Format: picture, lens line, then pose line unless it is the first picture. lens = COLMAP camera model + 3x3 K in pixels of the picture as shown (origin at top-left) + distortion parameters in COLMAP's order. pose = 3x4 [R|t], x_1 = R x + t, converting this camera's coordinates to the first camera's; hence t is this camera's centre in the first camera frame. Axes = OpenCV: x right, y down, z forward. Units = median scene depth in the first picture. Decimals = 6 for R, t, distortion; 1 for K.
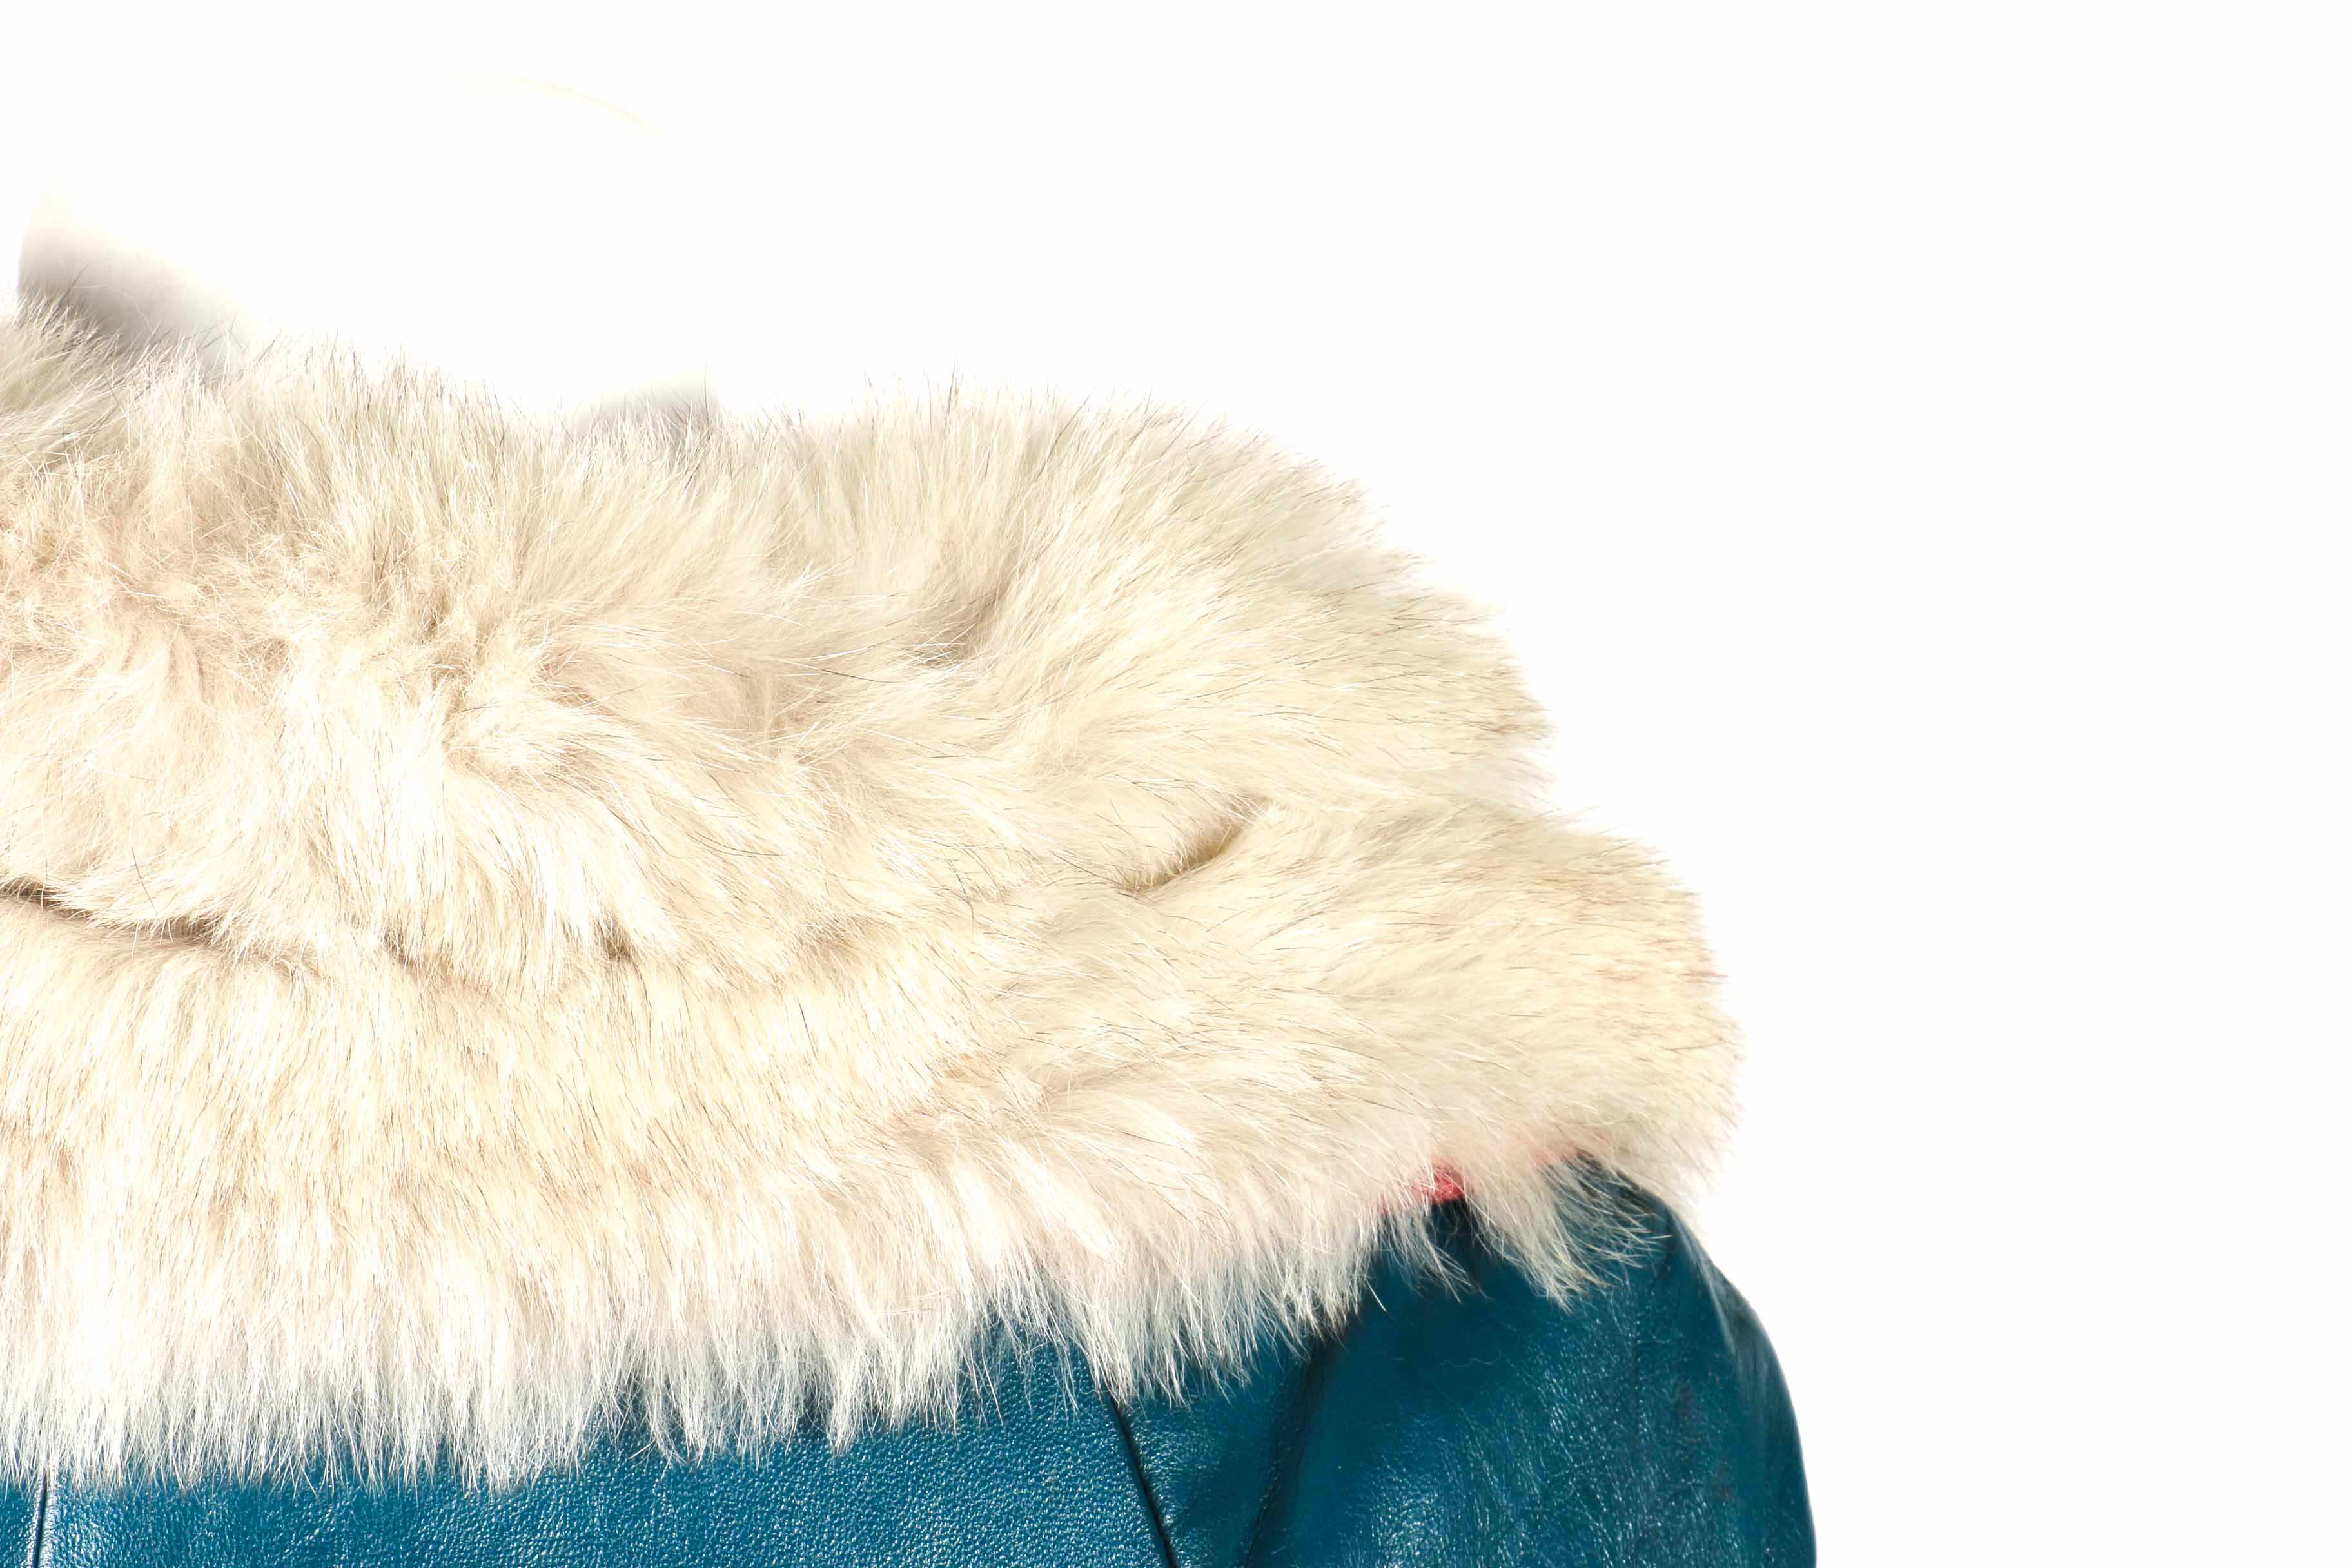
lens RADIAL K [[3736.6, 0, 1174.6], [0, 3736.6, 782.9], [0, 0, 1]] dist [0.255510, 0.000000]
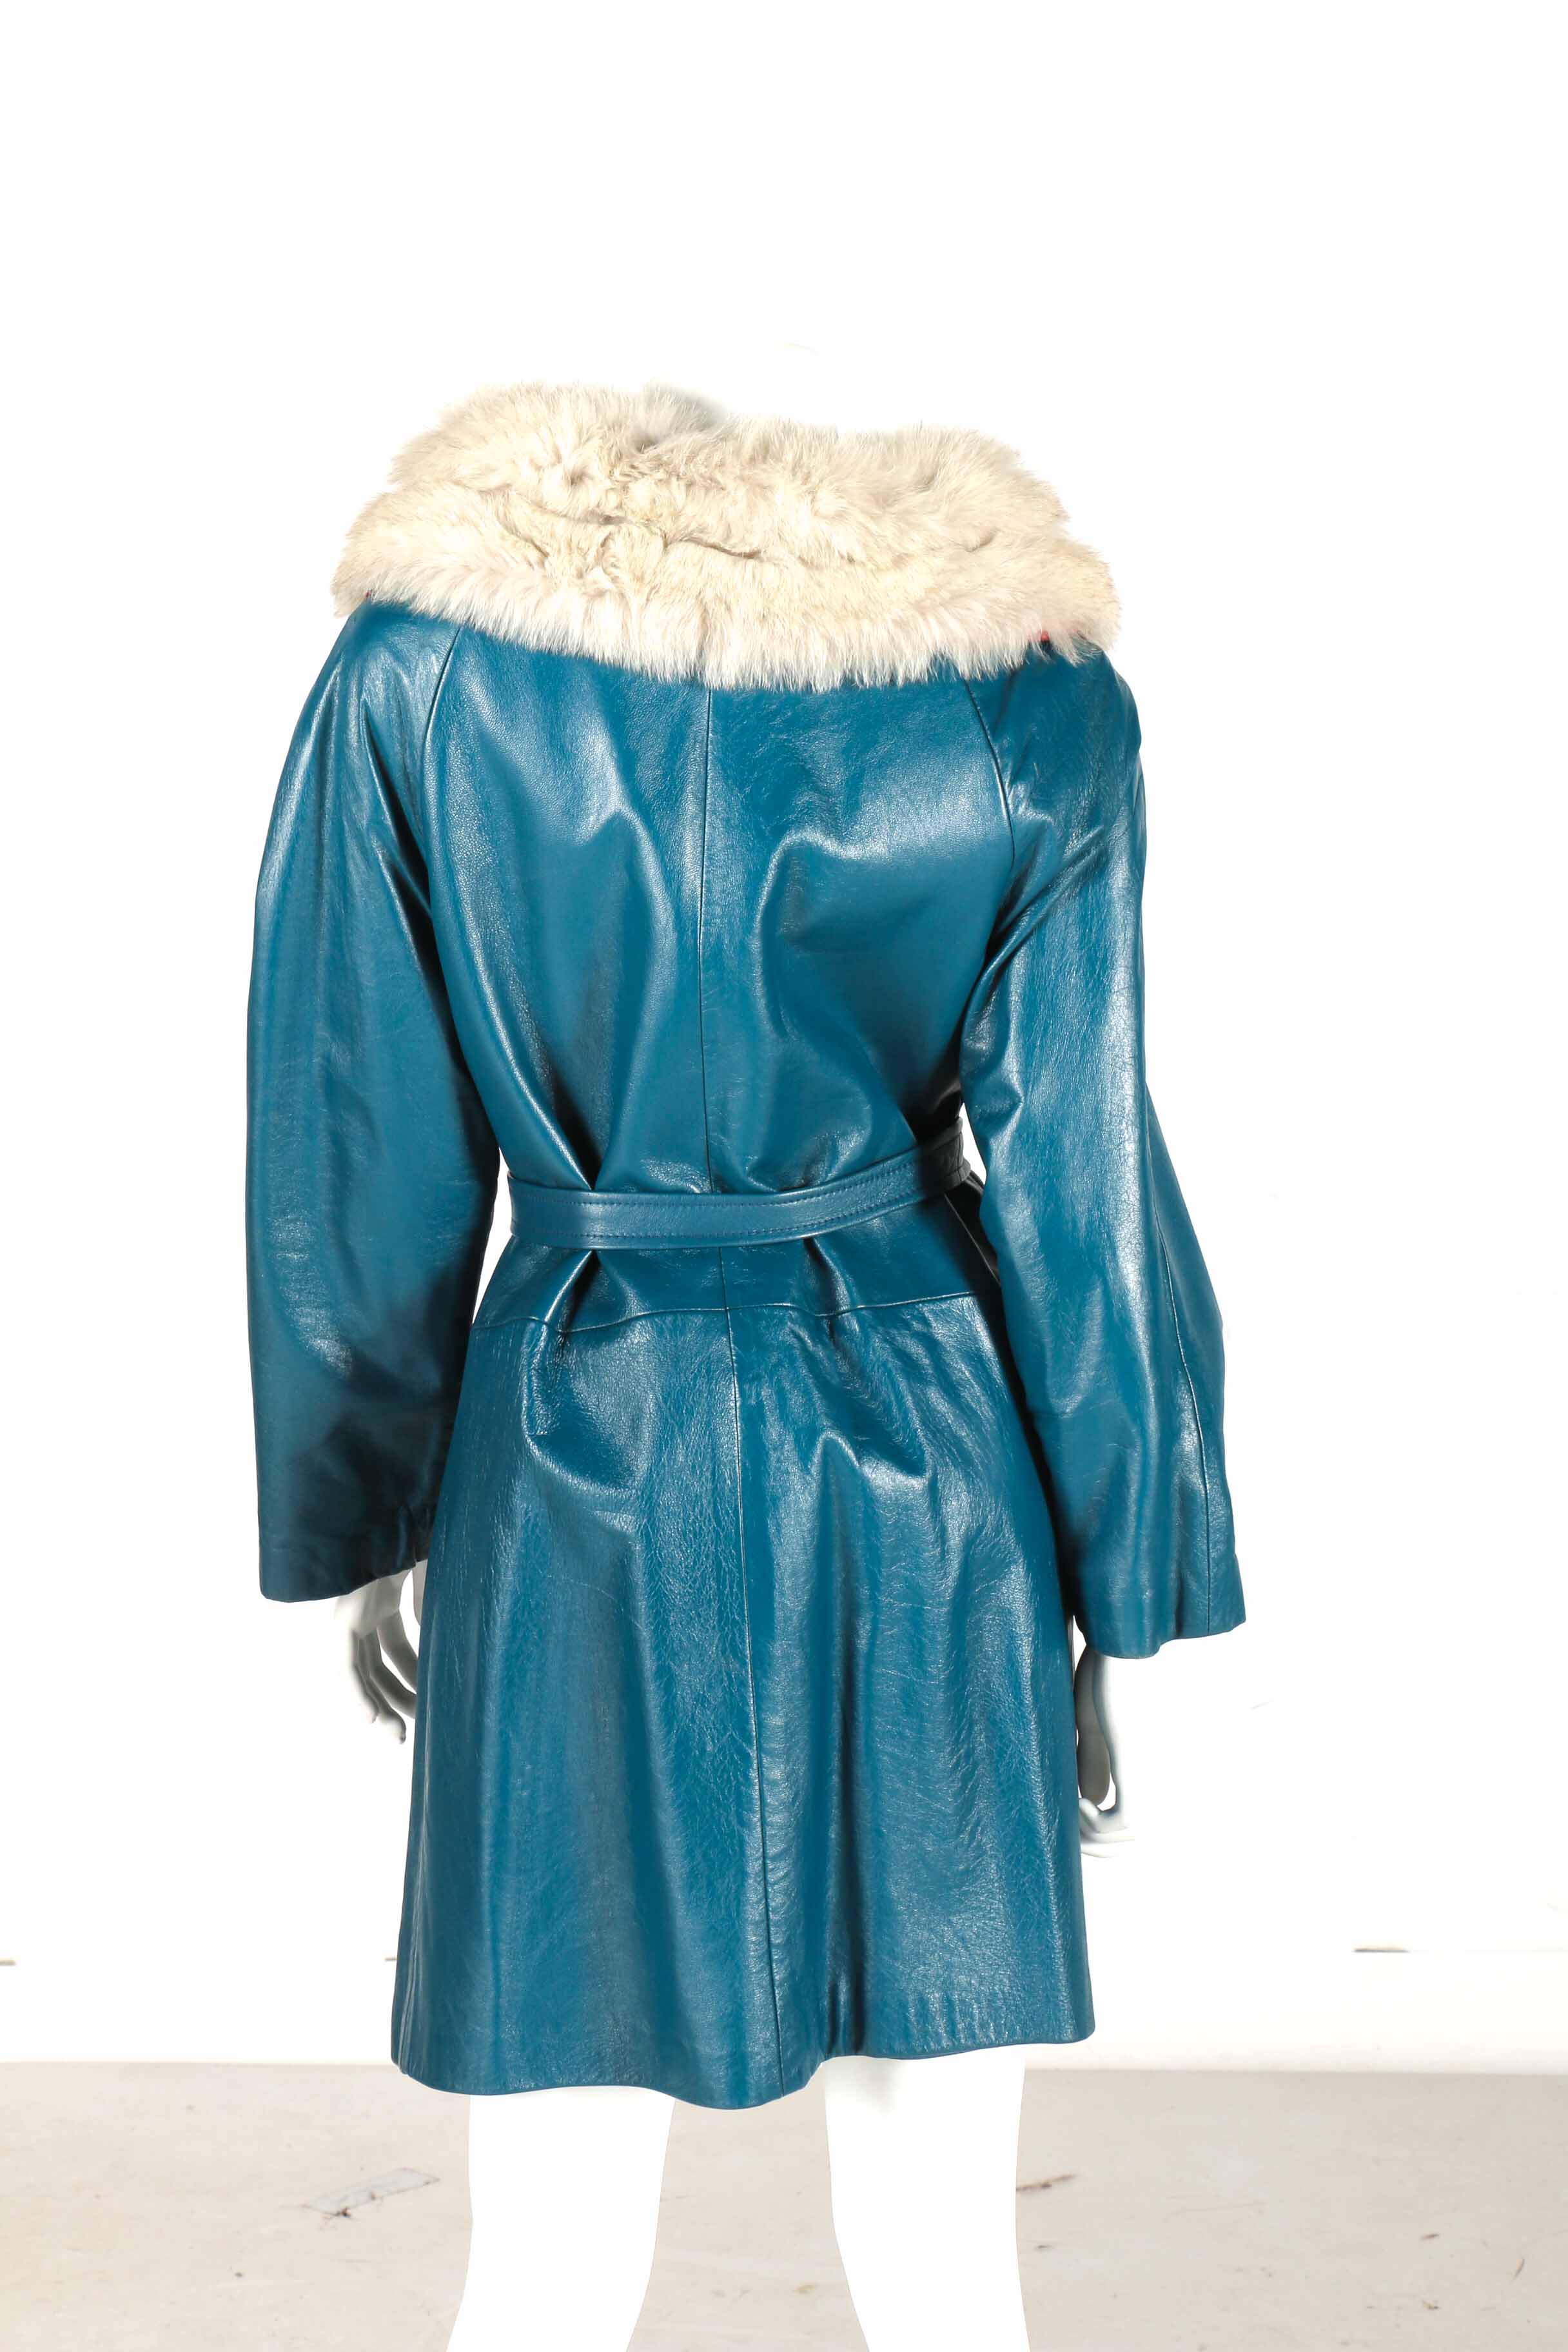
lens RADIAL K [[5348.9, 0, 784.1], [0, 5348.9, 1176.6], [0, 0, 1]] dist [0.221009, 0.000000]
pose [[0.996993, -0.013339, 0.076329, -0.662239], [0.013282, 0.999911, 0.001248, 0.696191], [-0.076338, -0.000231, 0.997082, -4.758196]]
